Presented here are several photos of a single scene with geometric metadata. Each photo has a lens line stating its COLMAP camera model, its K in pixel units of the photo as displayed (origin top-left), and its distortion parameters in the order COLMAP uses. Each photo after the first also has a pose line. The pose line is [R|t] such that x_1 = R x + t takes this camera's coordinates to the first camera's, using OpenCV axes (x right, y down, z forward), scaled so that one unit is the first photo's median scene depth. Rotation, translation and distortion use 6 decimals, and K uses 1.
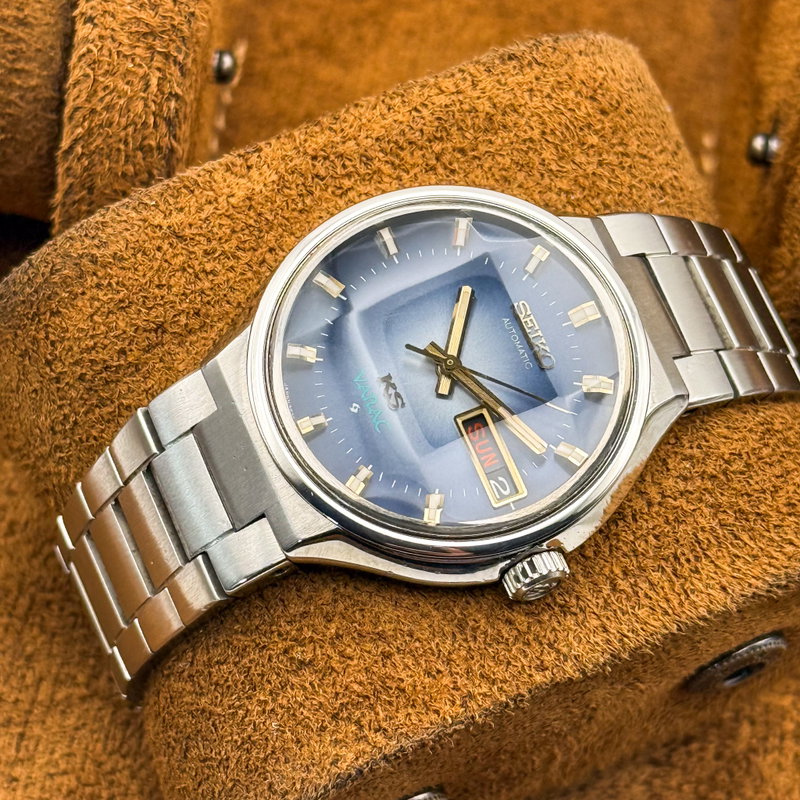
lens RADIAL K [[3075.1, 0, 400.0], [0, 3075.1, 400.0], [0, 0, 1]] dist [-0.180585, 4.293997]
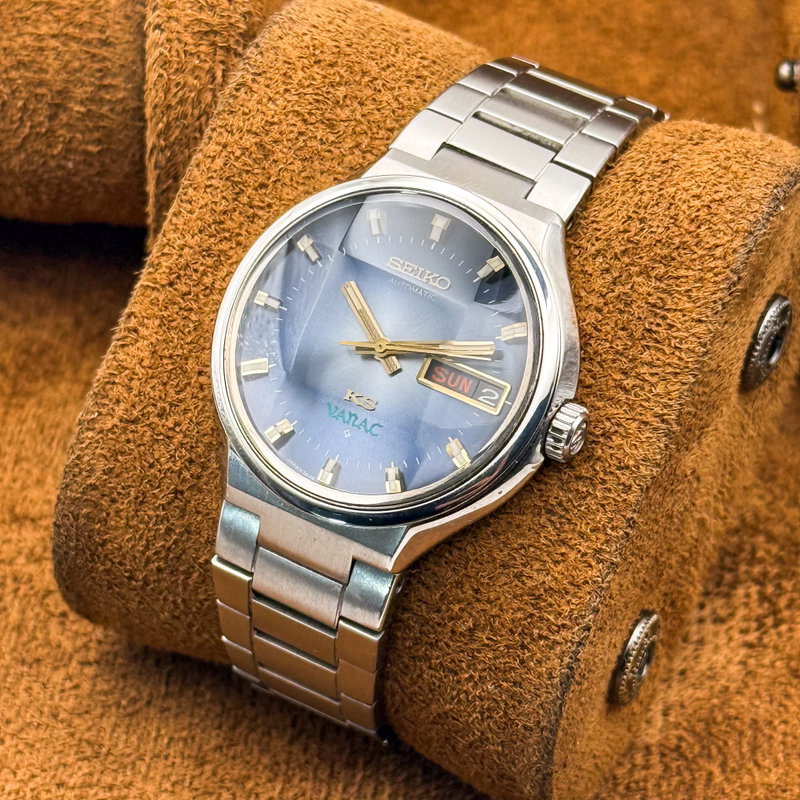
lens RADIAL K [[3075.1, 0, 400.0], [0, 3075.1, 400.0], [0, 0, 1]] dist [-0.180585, 4.293997]
pose [[0.719389, -0.688167, -0.094370, 0.109596], [0.693574, 0.719067, 0.043574, -0.040326], [0.037872, -0.096799, 0.994583, -0.108721]]
